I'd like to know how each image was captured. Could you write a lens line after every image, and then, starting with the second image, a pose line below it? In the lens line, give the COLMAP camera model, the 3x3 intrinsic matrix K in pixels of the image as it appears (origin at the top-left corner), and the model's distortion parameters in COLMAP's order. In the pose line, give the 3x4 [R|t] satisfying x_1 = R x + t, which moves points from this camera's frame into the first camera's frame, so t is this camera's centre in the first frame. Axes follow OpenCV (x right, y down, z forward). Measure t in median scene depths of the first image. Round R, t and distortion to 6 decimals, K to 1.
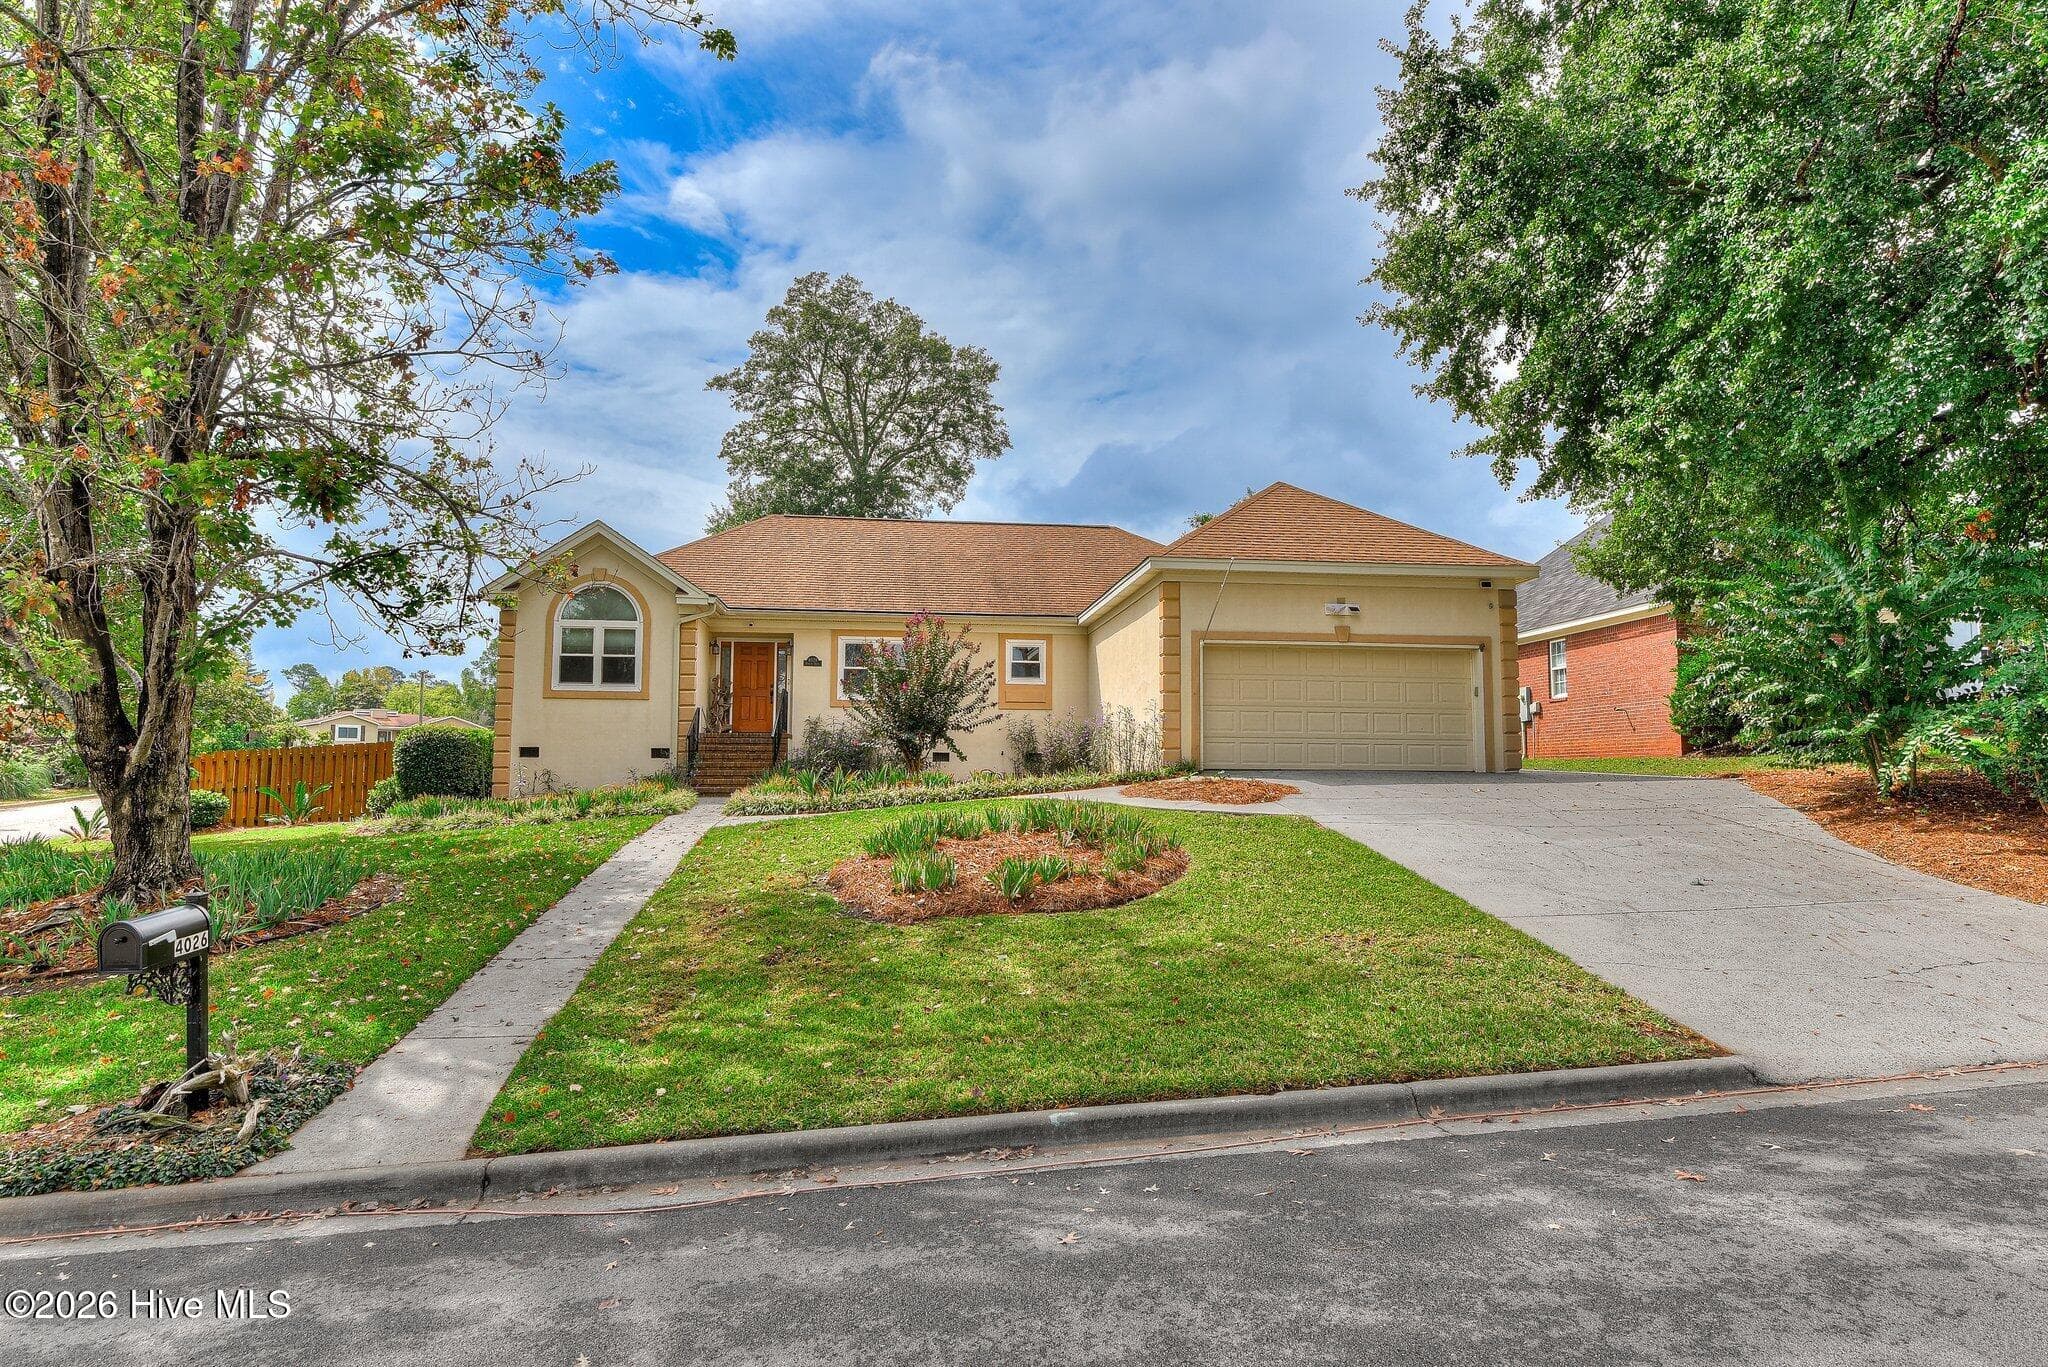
lens RADIAL K [[1345.8, 0, 1005.5], [0, 1345.8, 661.5], [0, 0, 1]] dist [0.014342, -0.027662]
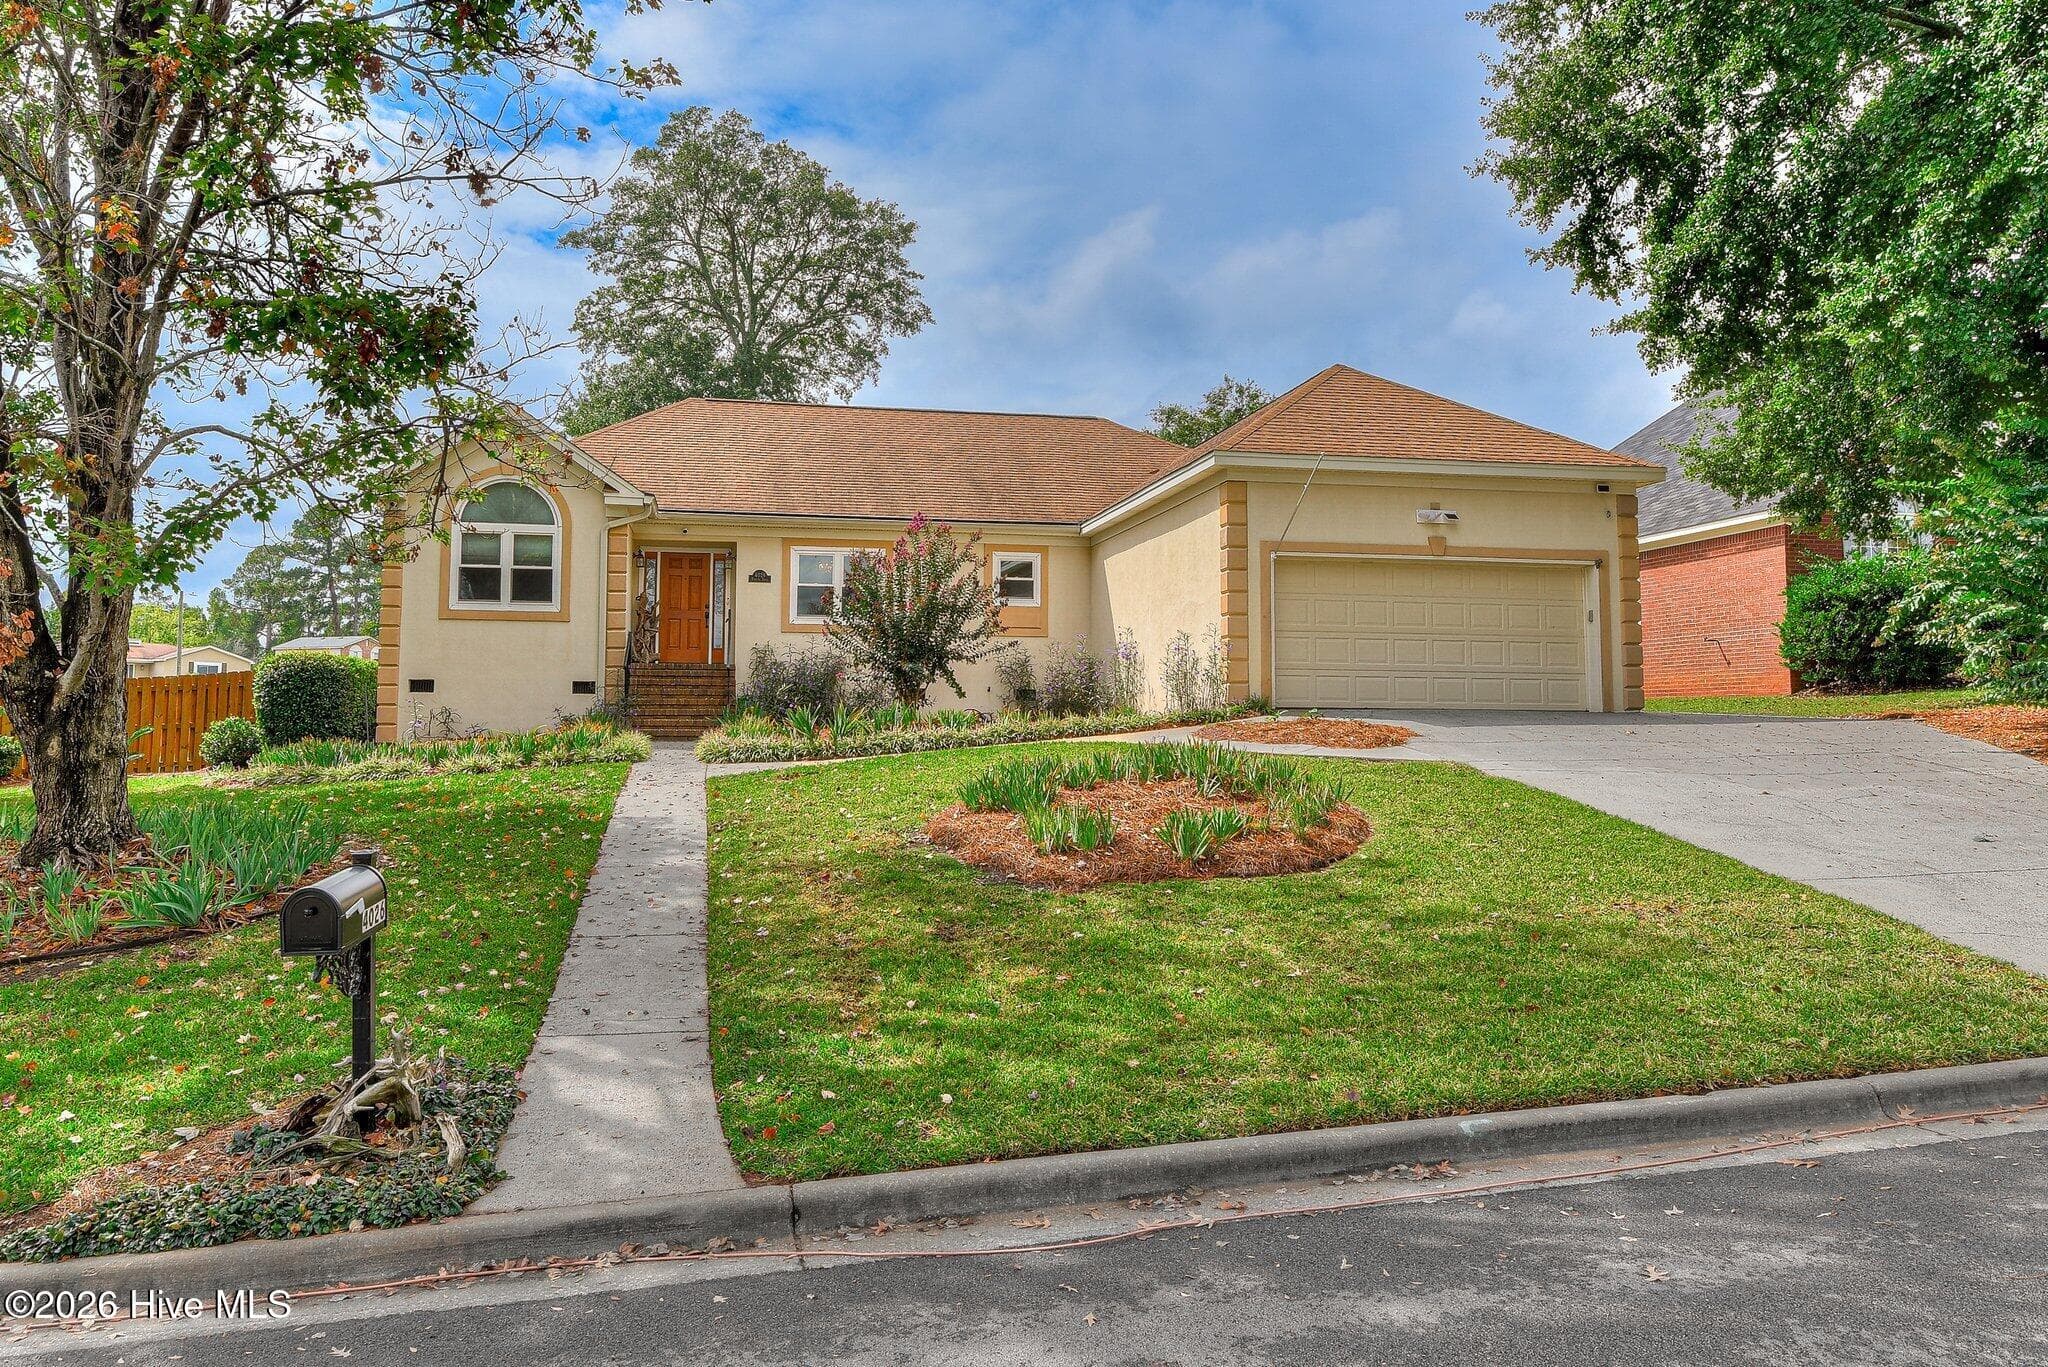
lens RADIAL K [[1610.1, 0, 941.5], [0, 1610.1, 591.8], [0, 0, 1]] dist [0.022714, -0.042316]
pose [[0.998315, 0.006345, 0.057678, -0.122717], [-0.006588, 0.999970, 0.004022, 0.006144], [-0.057651, -0.004396, 0.998327, 0.019741]]
